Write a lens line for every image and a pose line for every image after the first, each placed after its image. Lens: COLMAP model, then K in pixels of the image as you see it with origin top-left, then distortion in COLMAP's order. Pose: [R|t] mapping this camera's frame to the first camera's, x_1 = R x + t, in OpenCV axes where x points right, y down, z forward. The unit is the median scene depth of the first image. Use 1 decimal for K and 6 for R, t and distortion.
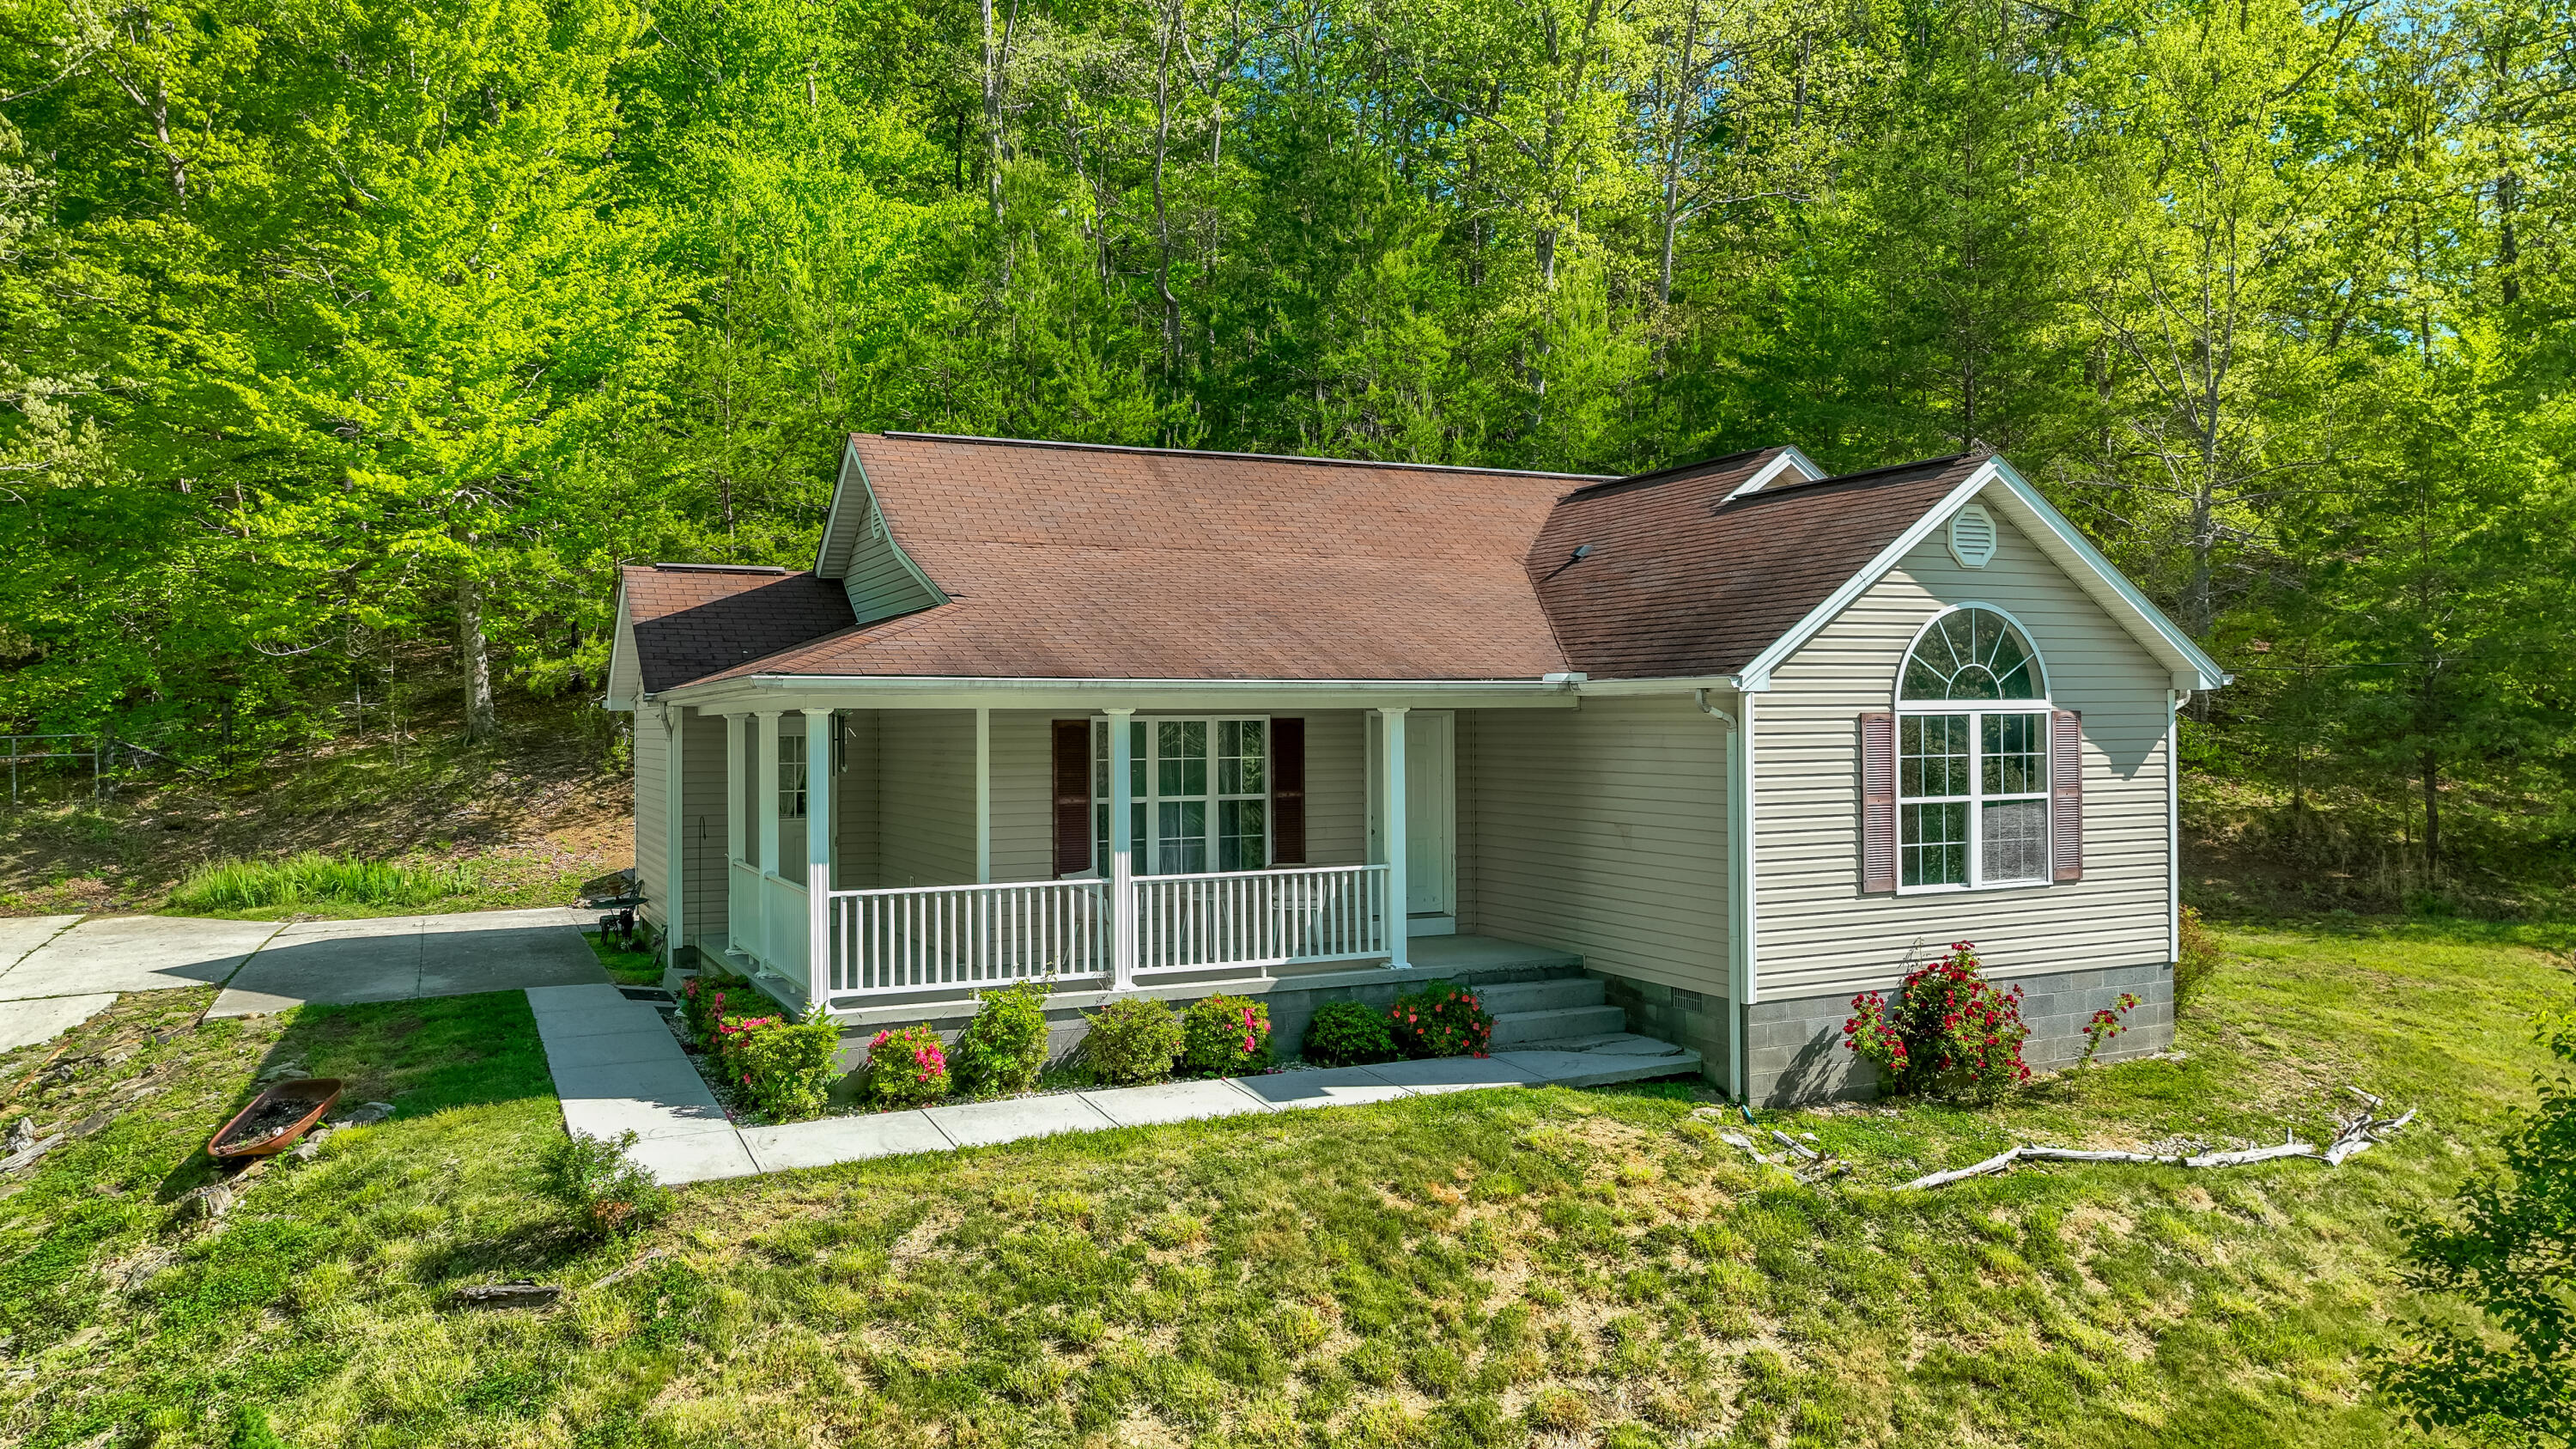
lens RADIAL K [[1816.3, 0, 1288.0], [0, 1816.3, 724.5], [0, 0, 1]] dist [0.010588, -0.000621]
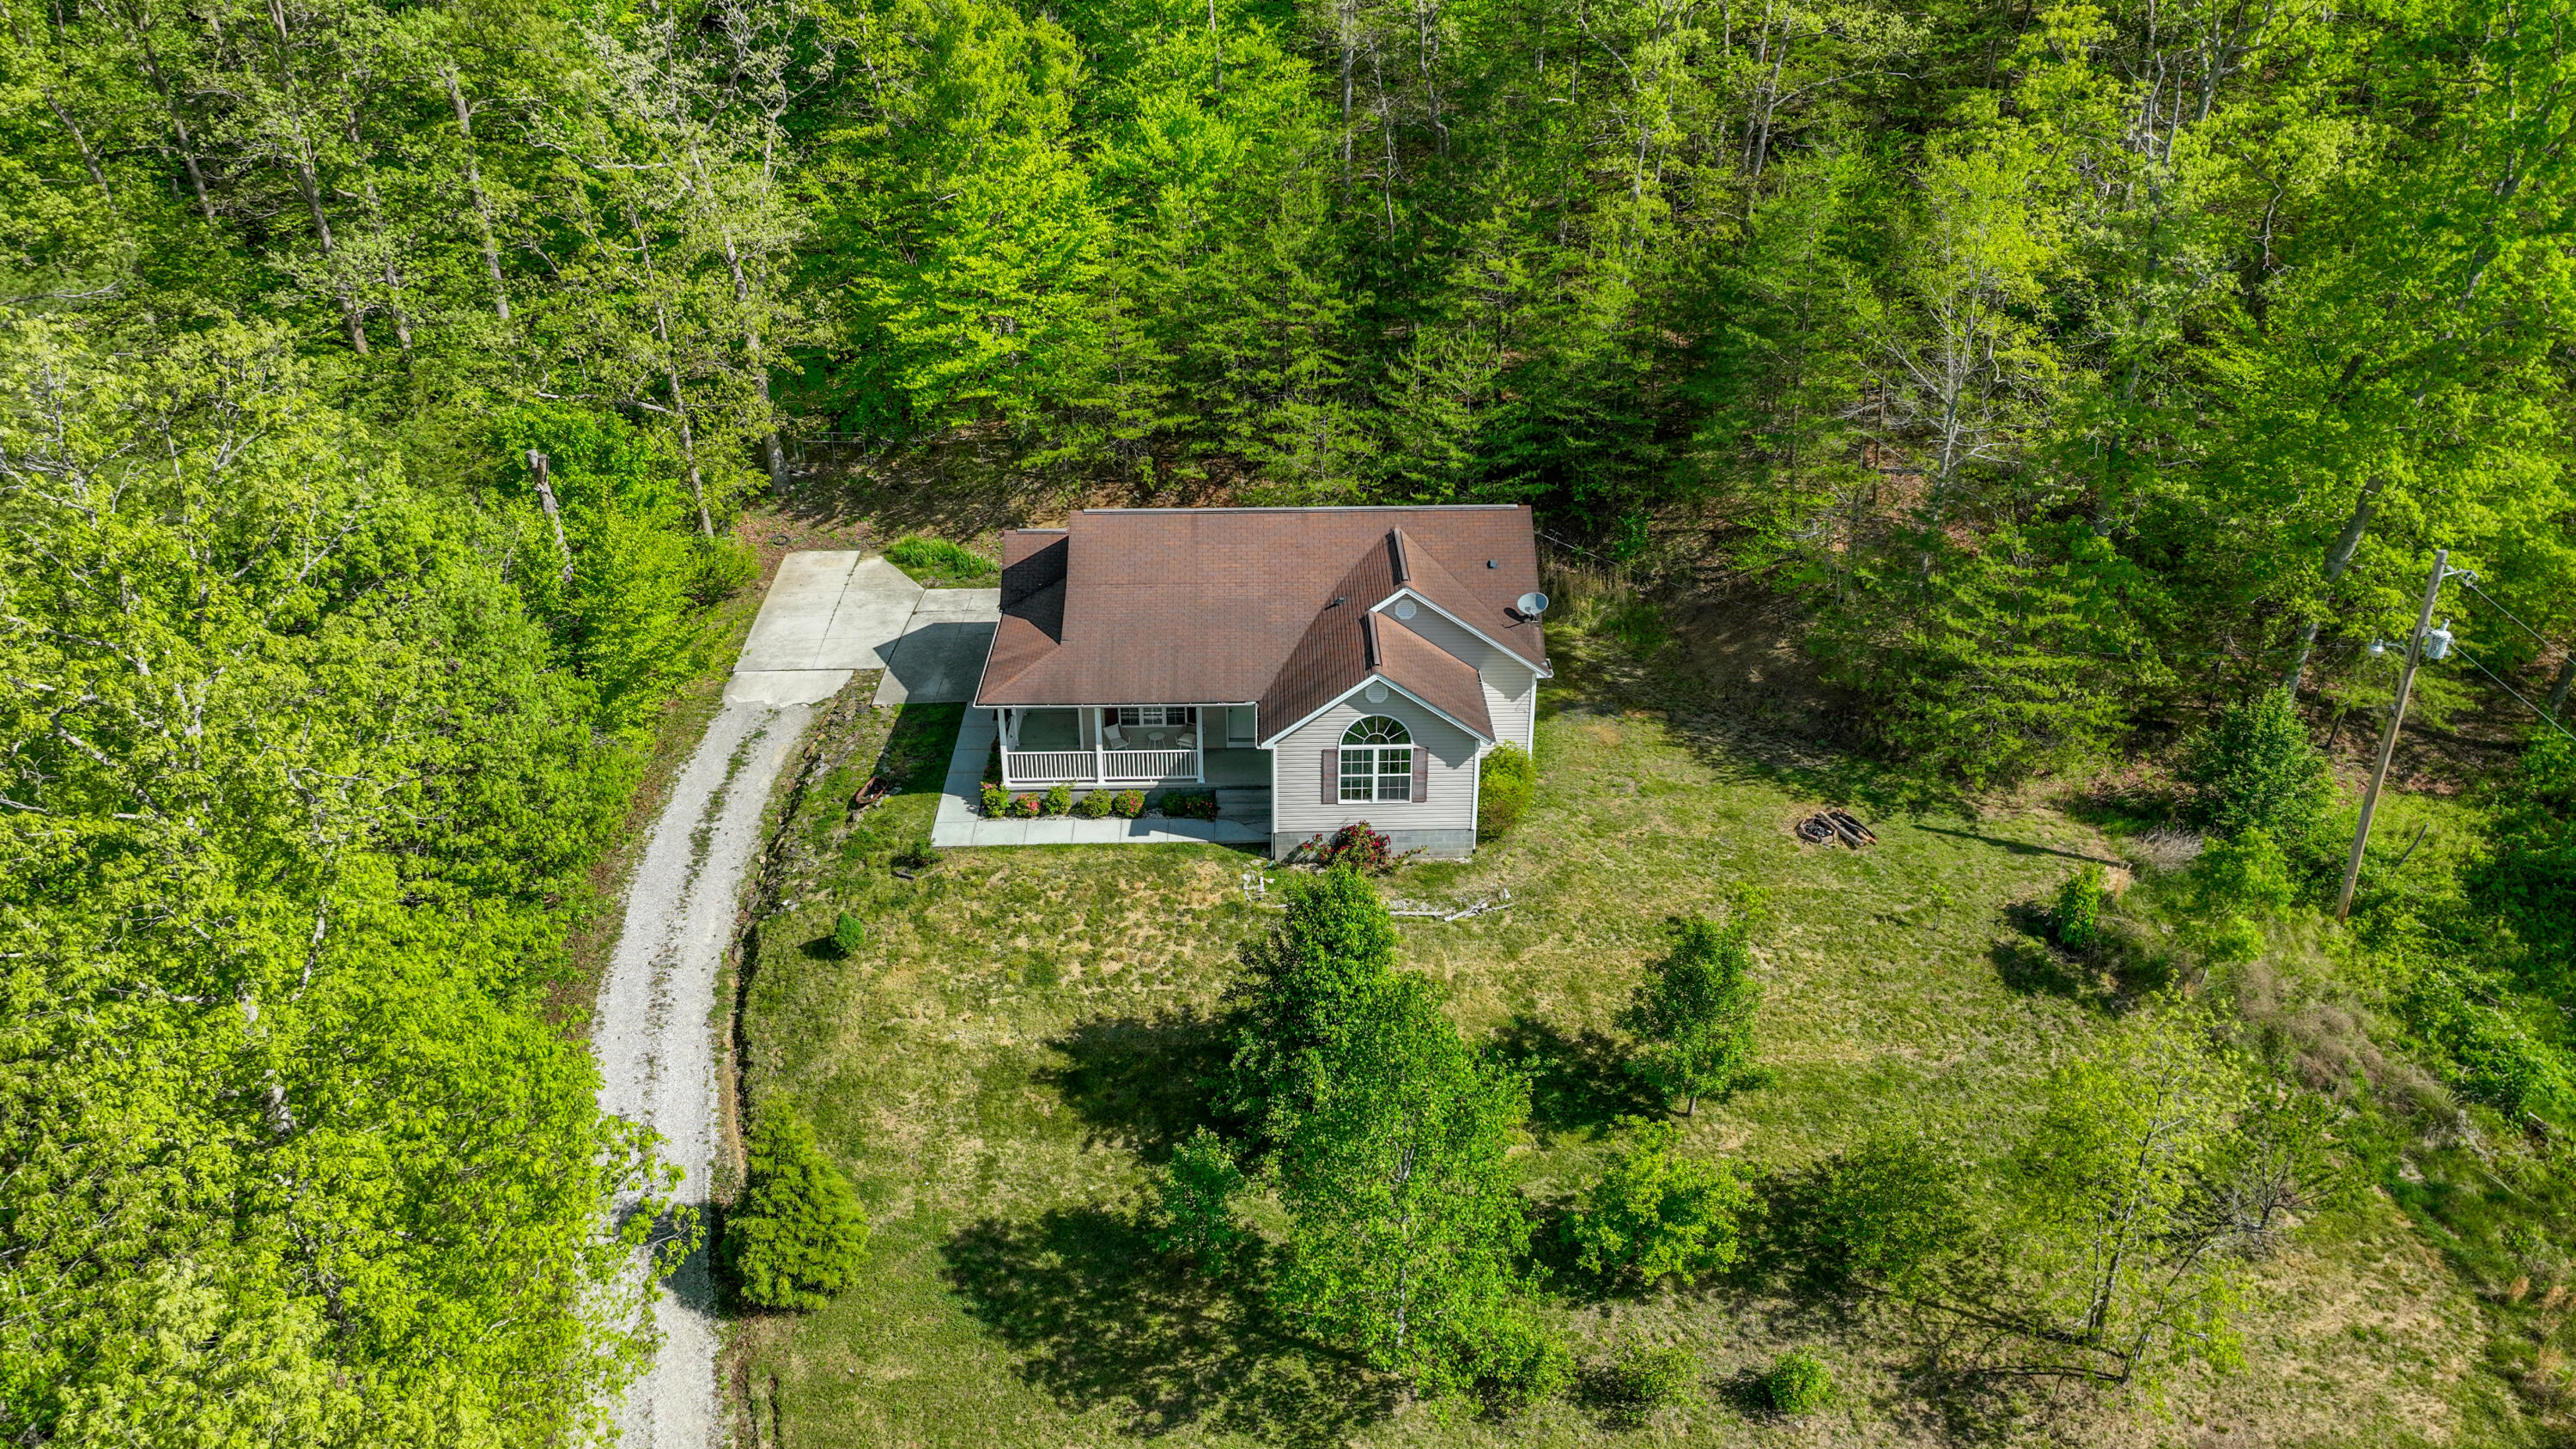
lens RADIAL K [[1816.3, 0, 1288.0], [0, 1816.3, 724.5], [0, 0, 1]] dist [0.010588, -0.000621]
pose [[0.911176, 0.193928, -0.363525, 1.269061], [-0.005334, 0.887783, 0.460232, -1.332580], [0.411984, -0.417413, 0.809960, -1.314139]]
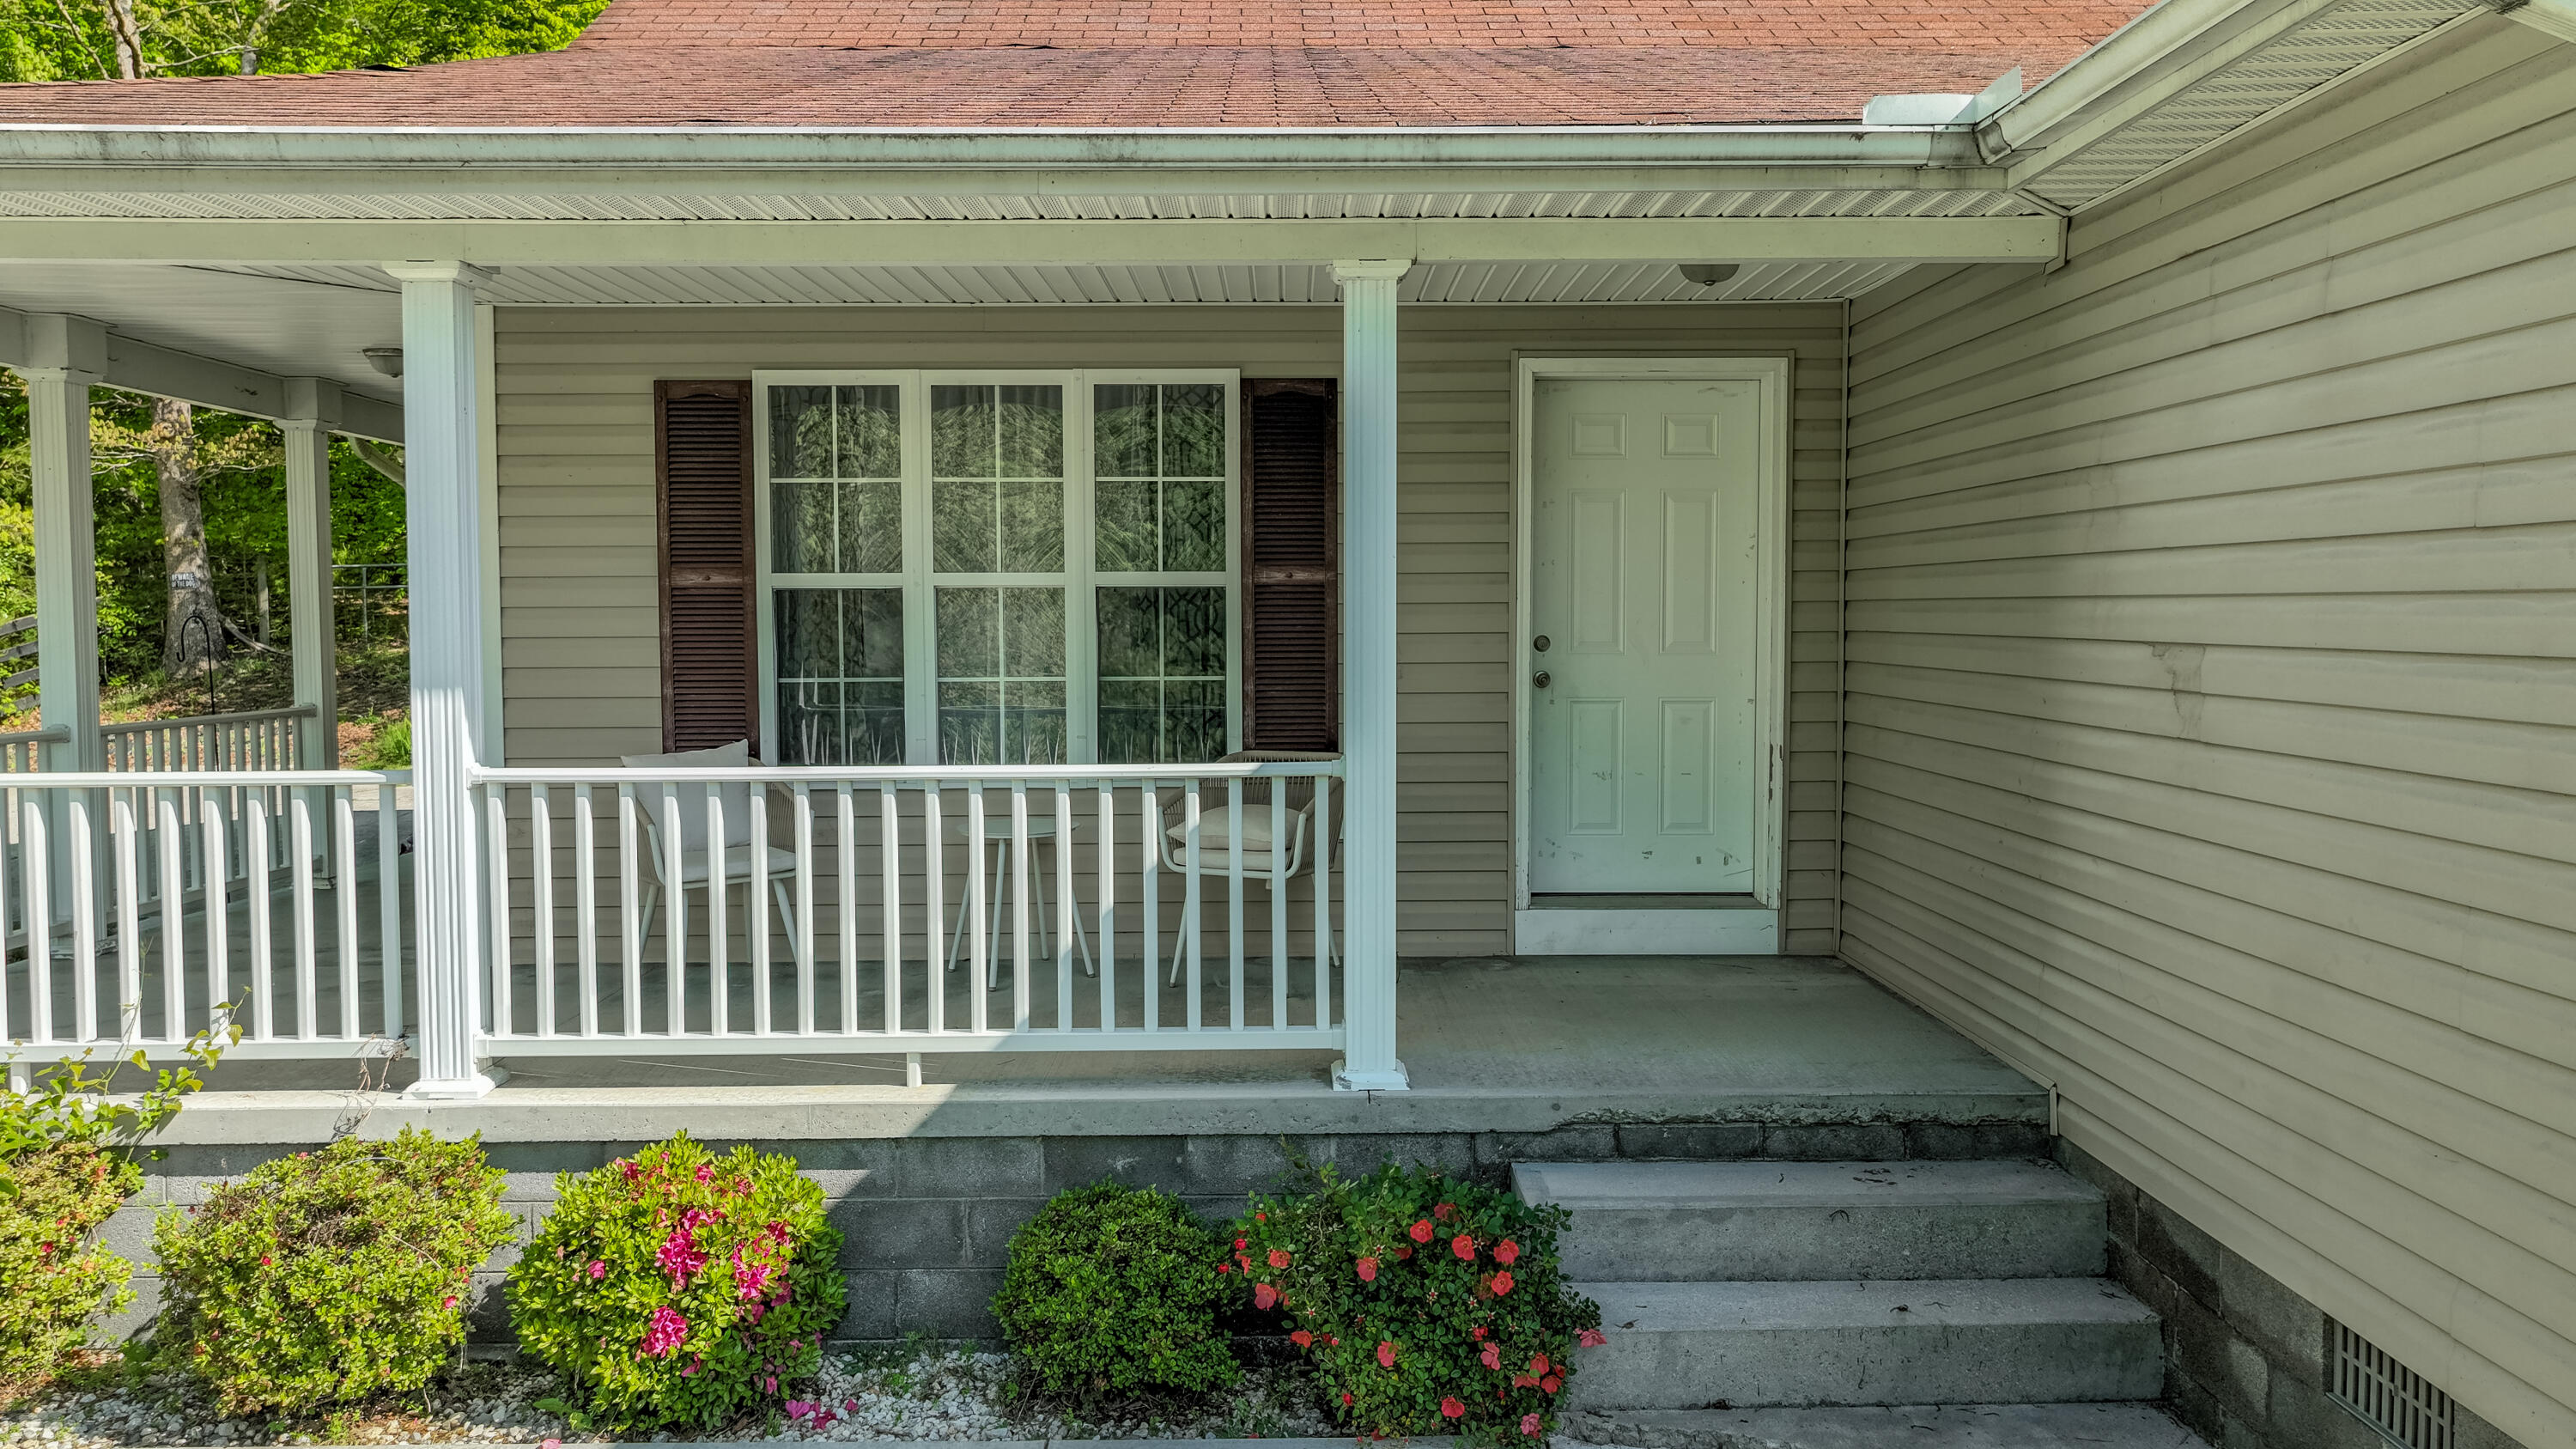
lens RADIAL K [[1816.3, 0, 1288.0], [0, 1816.3, 724.5], [0, 0, 1]] dist [0.010588, -0.000621]
pose [[0.905889, 0.029748, -0.422470, 0.185426], [-0.003555, 0.998029, 0.062653, 0.051618], [0.423501, -0.055255, 0.904209, 0.724204]]
